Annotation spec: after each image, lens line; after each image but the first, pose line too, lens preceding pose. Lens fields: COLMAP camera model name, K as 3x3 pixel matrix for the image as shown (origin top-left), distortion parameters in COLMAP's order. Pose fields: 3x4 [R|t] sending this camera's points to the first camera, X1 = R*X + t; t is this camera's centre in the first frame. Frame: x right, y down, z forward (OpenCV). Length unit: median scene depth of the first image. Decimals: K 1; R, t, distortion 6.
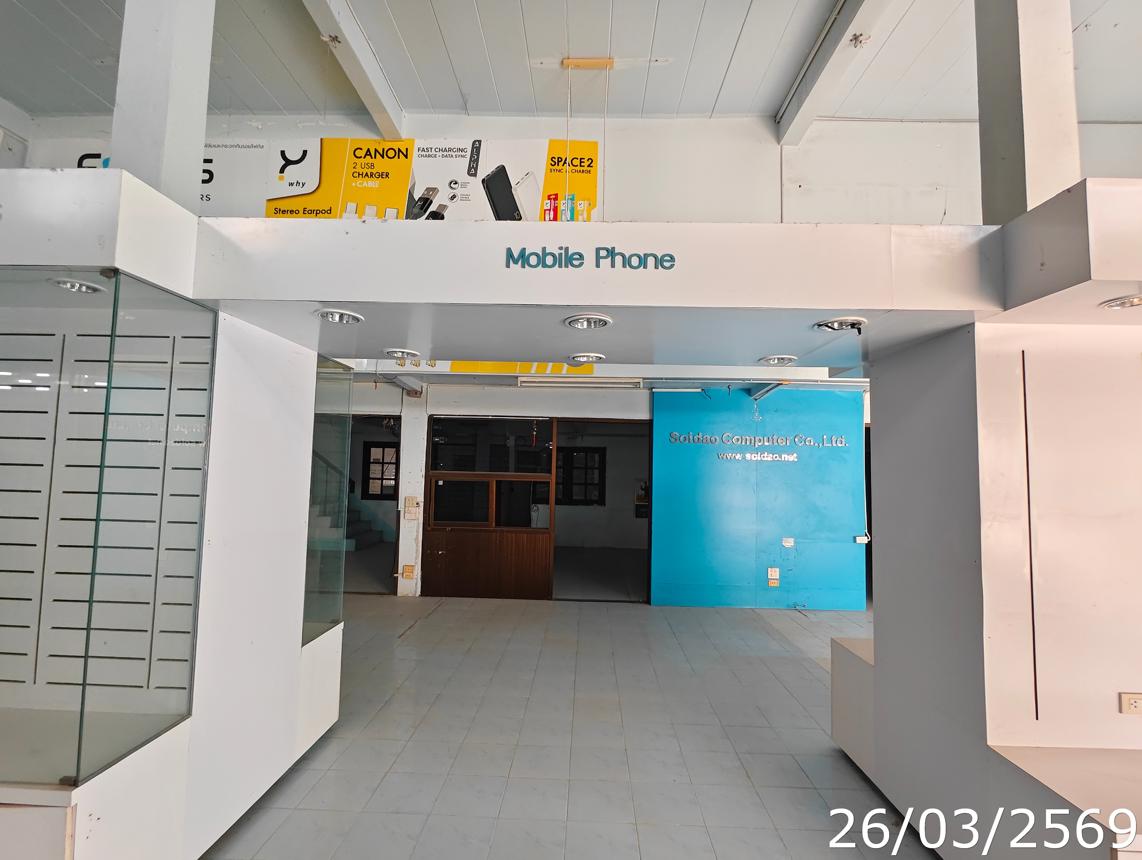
lens RADIAL K [[534.5, 0, 571.0], [0, 534.5, 430.0], [0, 0, 1]] dist [-0.001565, -0.000610]
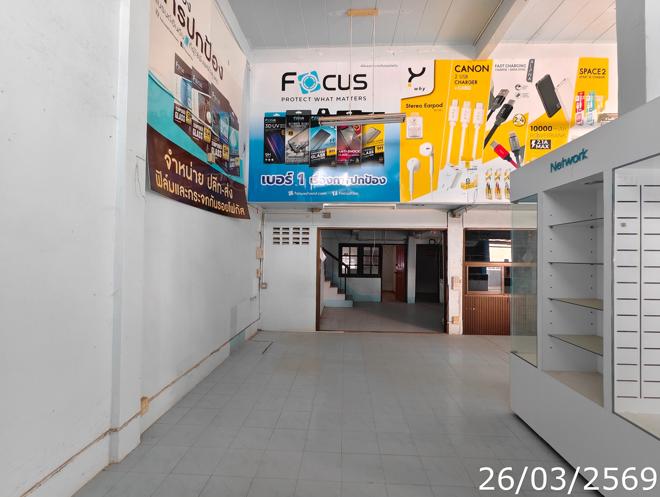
lens RADIAL K [[309.4, 0, 336.7], [0, 309.4, 249.0], [0, 0, 1]] dist [-0.000401, 0.000966]
pose [[0.999816, -0.013005, -0.014128, -0.763096], [0.013691, 0.998677, 0.049569, -0.019267], [0.013465, -0.049753, 0.998671, 0.021327]]
